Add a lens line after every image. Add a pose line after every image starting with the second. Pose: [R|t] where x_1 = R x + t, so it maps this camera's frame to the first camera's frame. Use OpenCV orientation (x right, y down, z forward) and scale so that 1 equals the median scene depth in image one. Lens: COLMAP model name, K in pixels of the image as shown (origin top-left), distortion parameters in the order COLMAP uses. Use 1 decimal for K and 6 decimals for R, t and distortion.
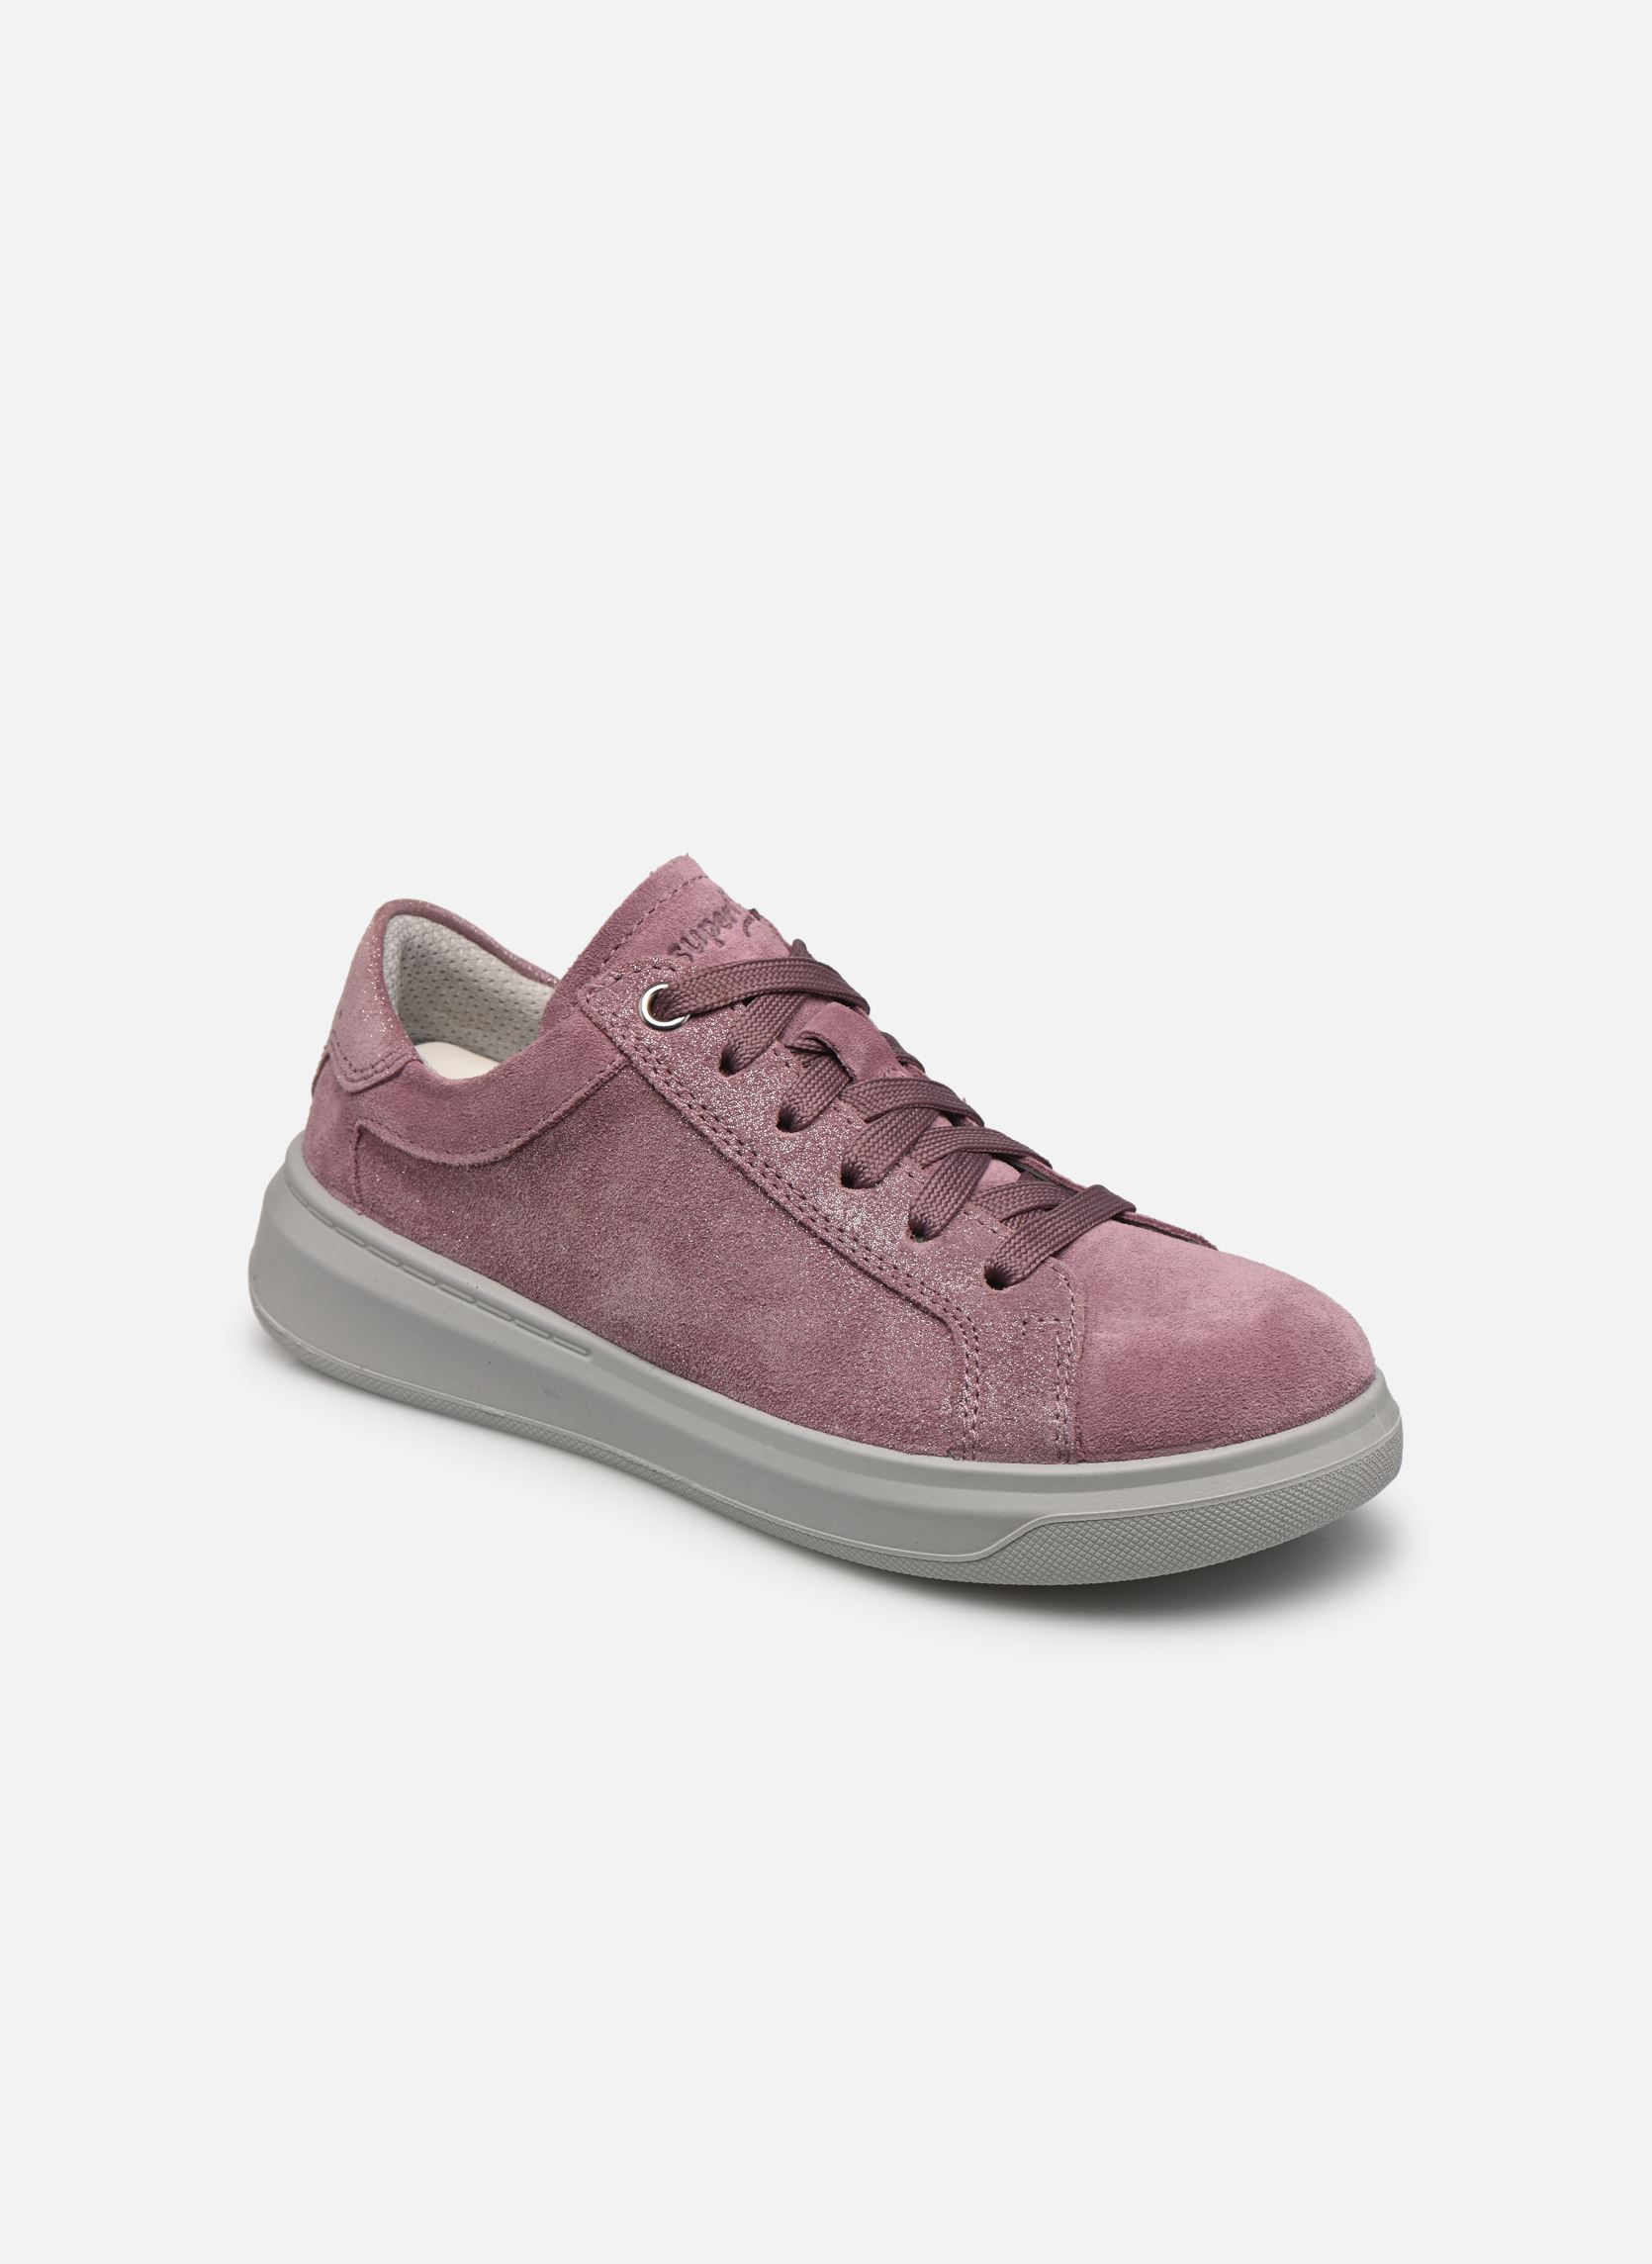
lens RADIAL K [[7244.9, 0, 825.0], [0, 7244.9, 1130.6], [0, 0, 1]] dist [-0.093225, 0.000000]
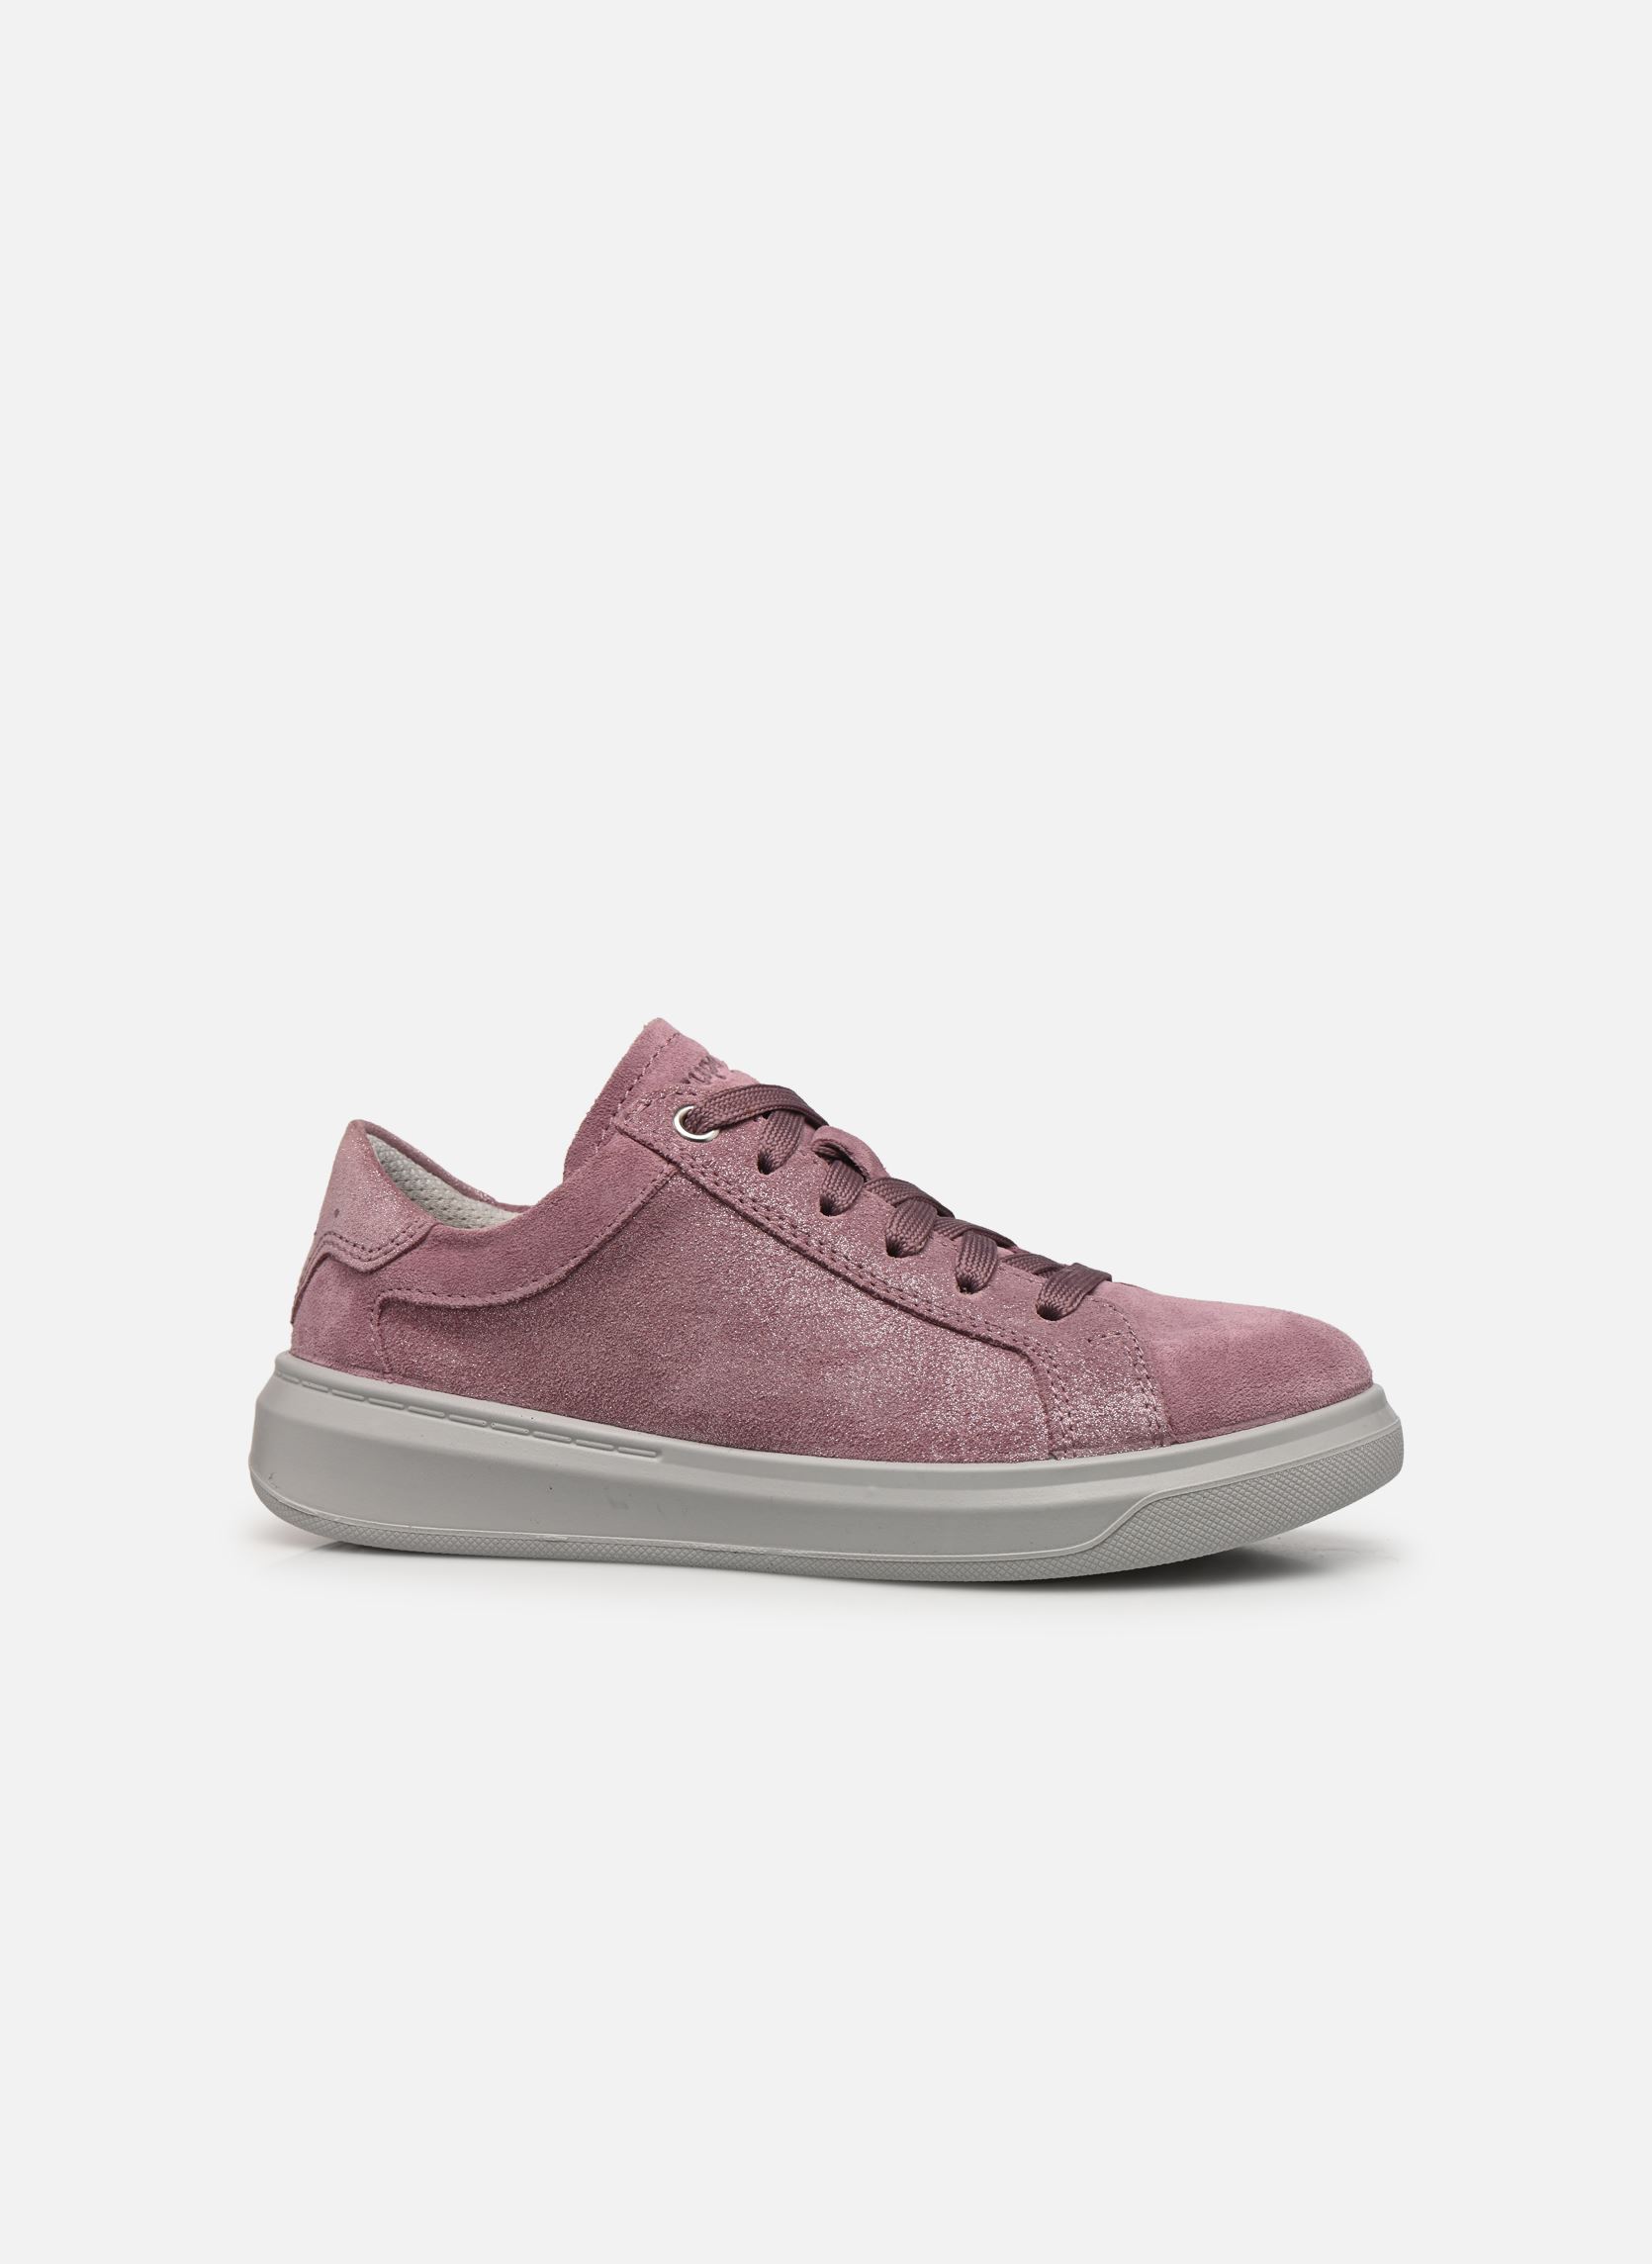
lens RADIAL K [[7244.9, 0, 827.1], [0, 7244.9, 1132.8], [0, 0, 1]] dist [-0.093225, 0.000000]
pose [[0.914068, -0.037864, 0.403789, -0.444347], [0.173048, 0.936862, -0.303881, 0.318875], [-0.366788, 0.347643, 0.862908, 0.052268]]
